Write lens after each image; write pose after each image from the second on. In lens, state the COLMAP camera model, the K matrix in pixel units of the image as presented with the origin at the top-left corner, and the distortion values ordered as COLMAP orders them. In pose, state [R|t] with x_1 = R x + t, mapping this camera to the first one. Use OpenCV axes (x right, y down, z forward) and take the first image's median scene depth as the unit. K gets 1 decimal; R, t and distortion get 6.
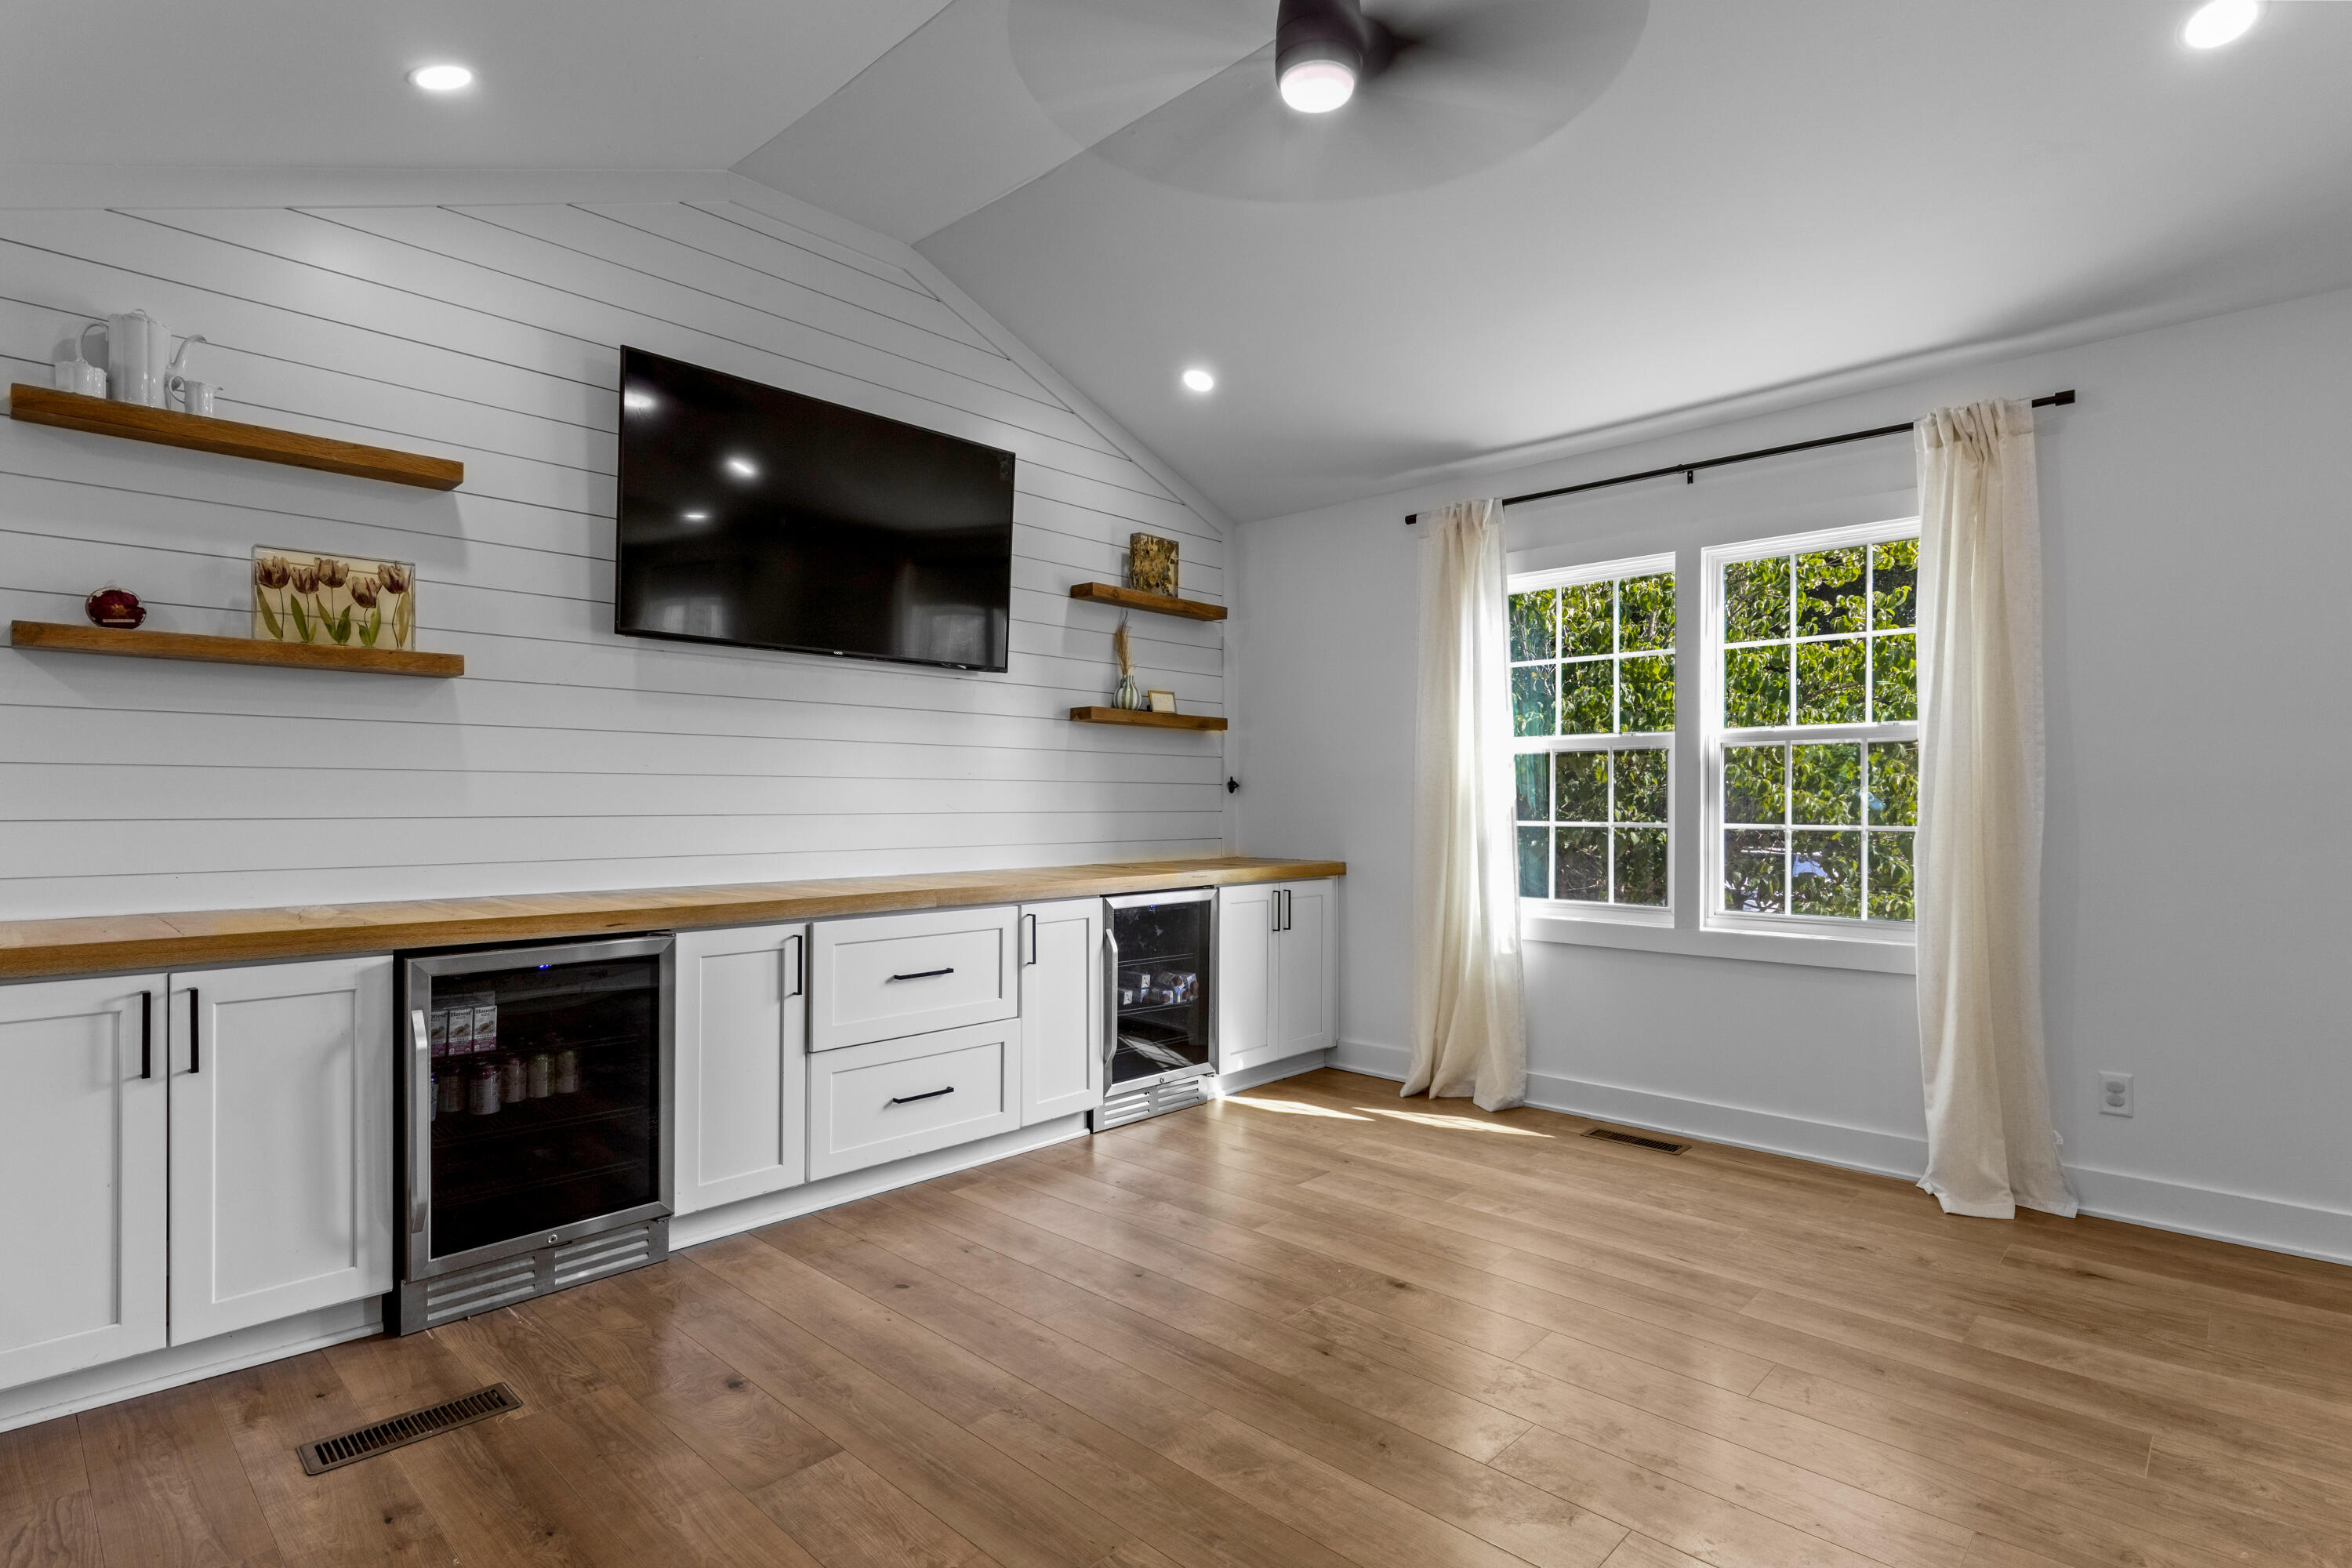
lens RADIAL K [[1155.2, 0, 1177.4], [0, 1155.2, 797.2], [0, 0, 1]] dist [-0.001370, -0.000159]
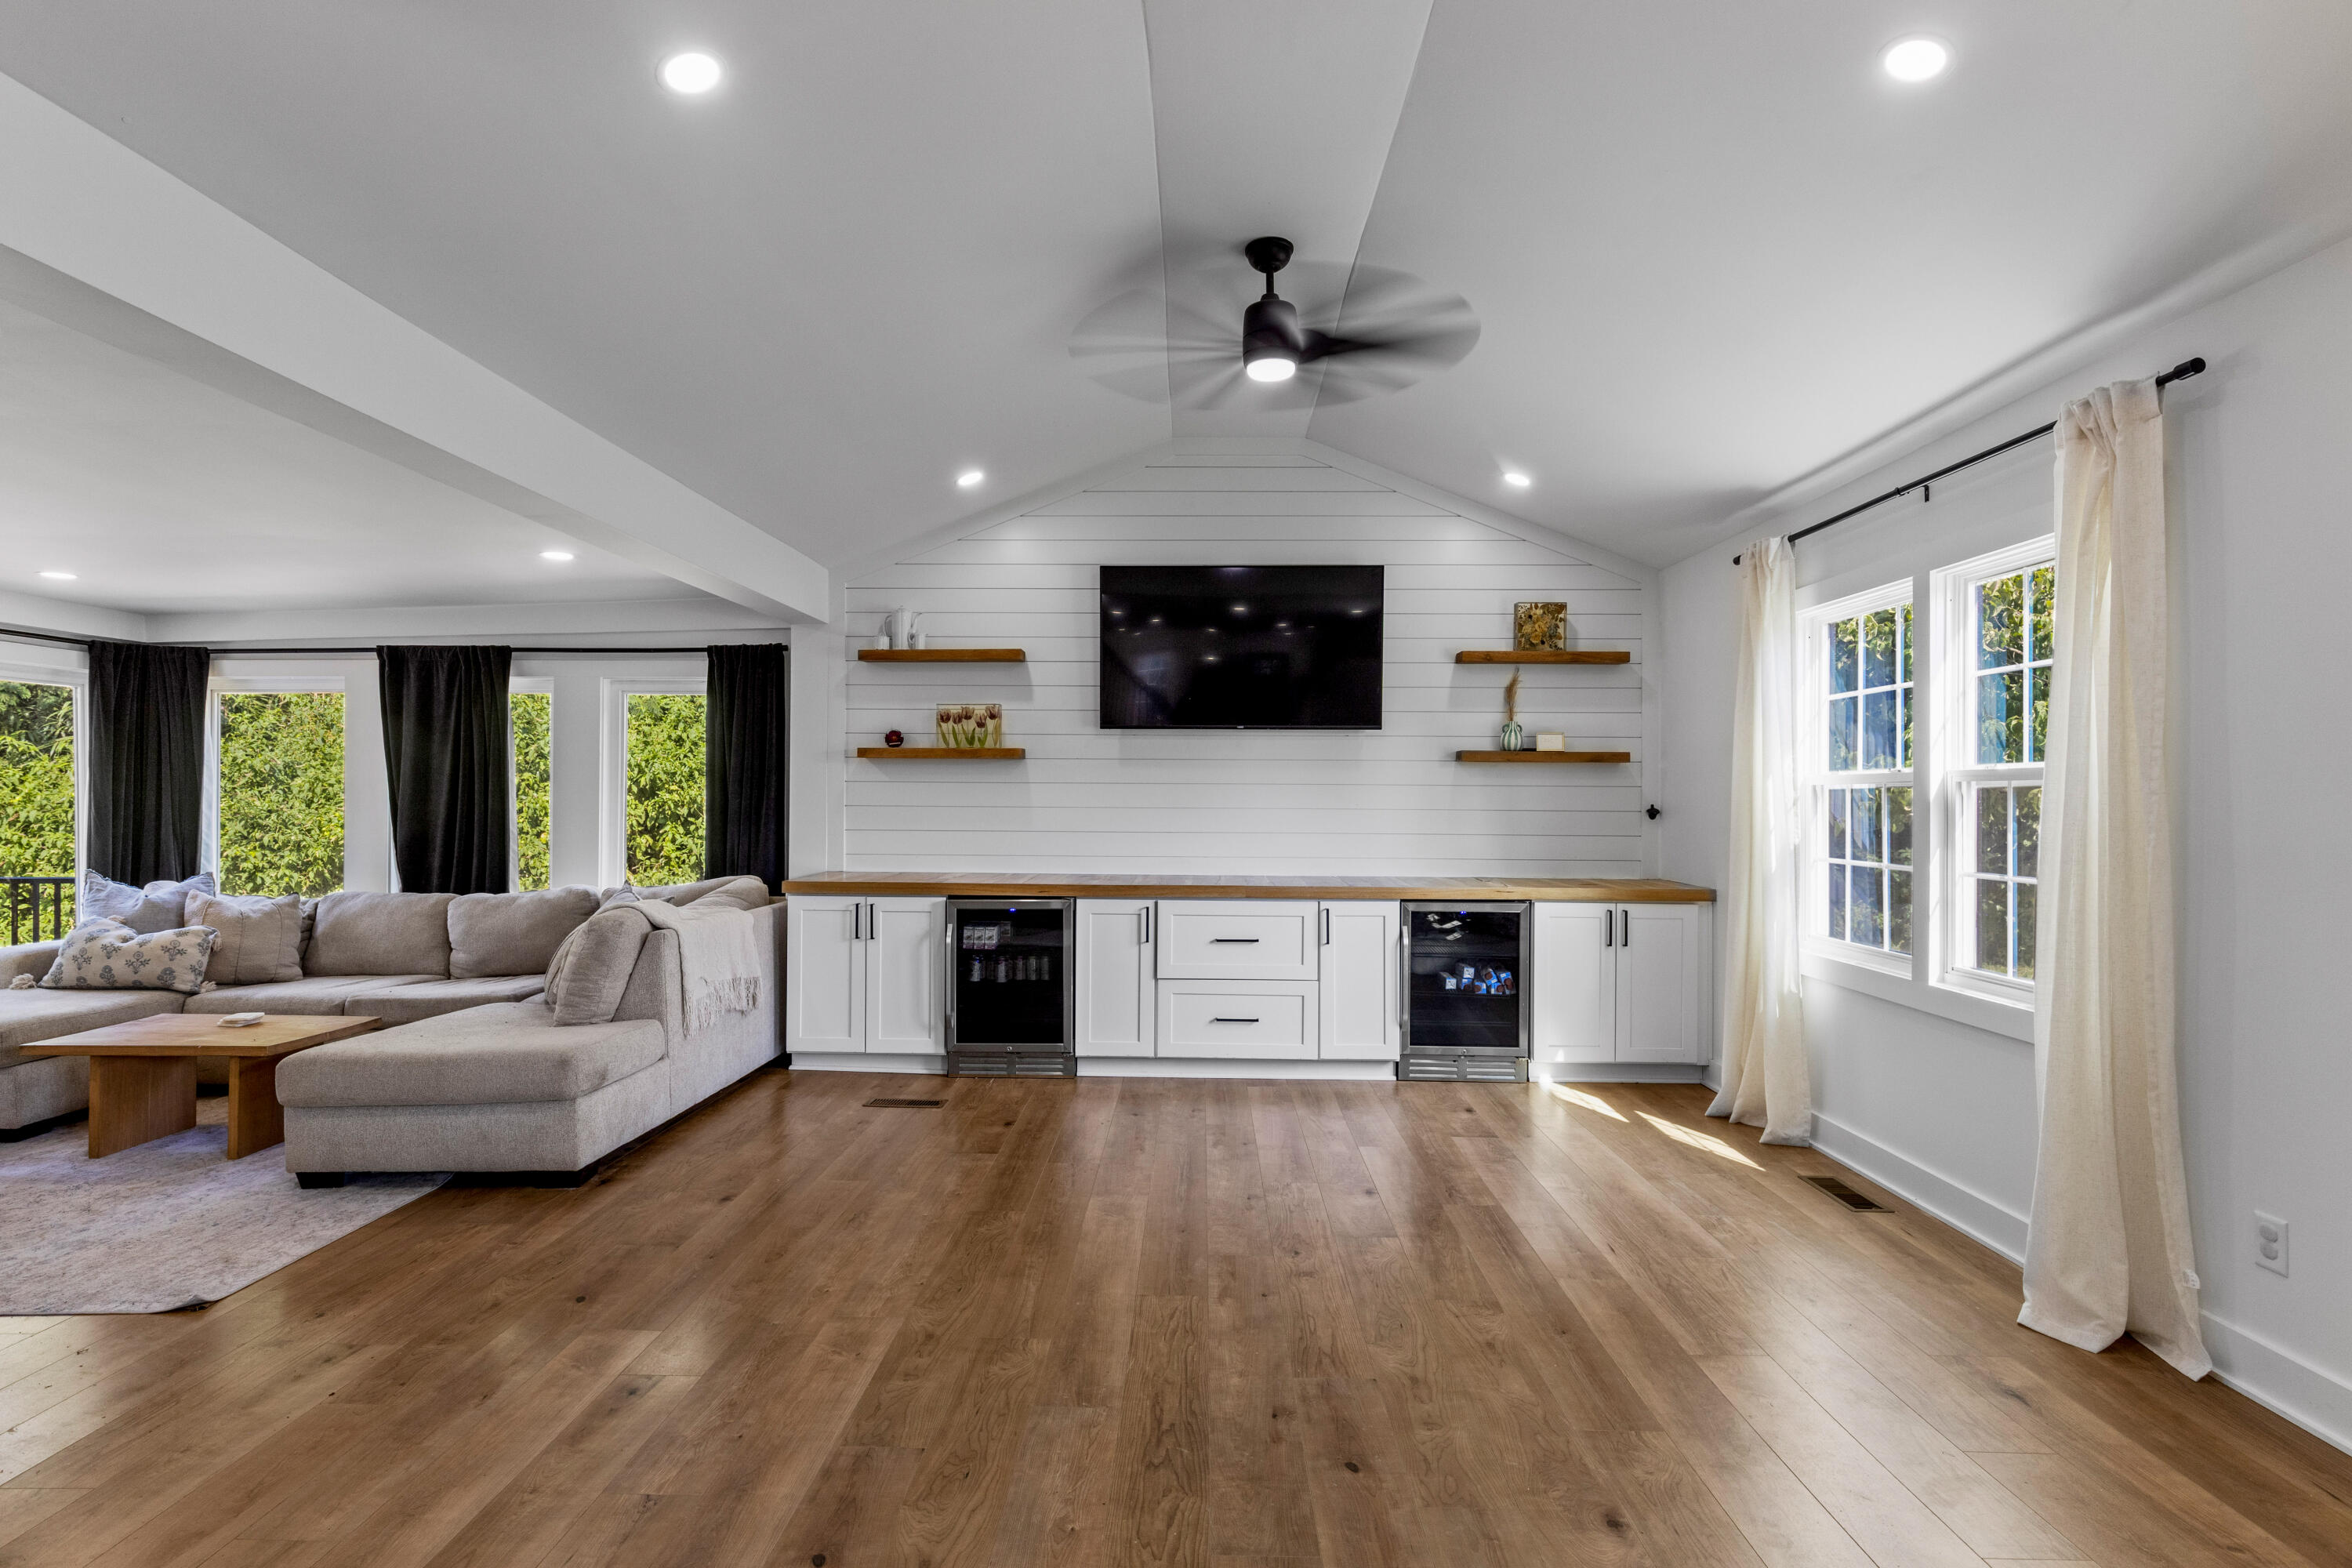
lens RADIAL K [[1115.8, 0, 1176.0], [0, 1115.8, 784.0], [0, 0, 1]] dist [0.000484, 0.000687]
pose [[0.671052, -0.004668, -0.741395, 0.781260], [-0.003284, 0.999952, -0.009268, -0.038469], [0.741403, 0.008654, 0.671004, -0.050947]]
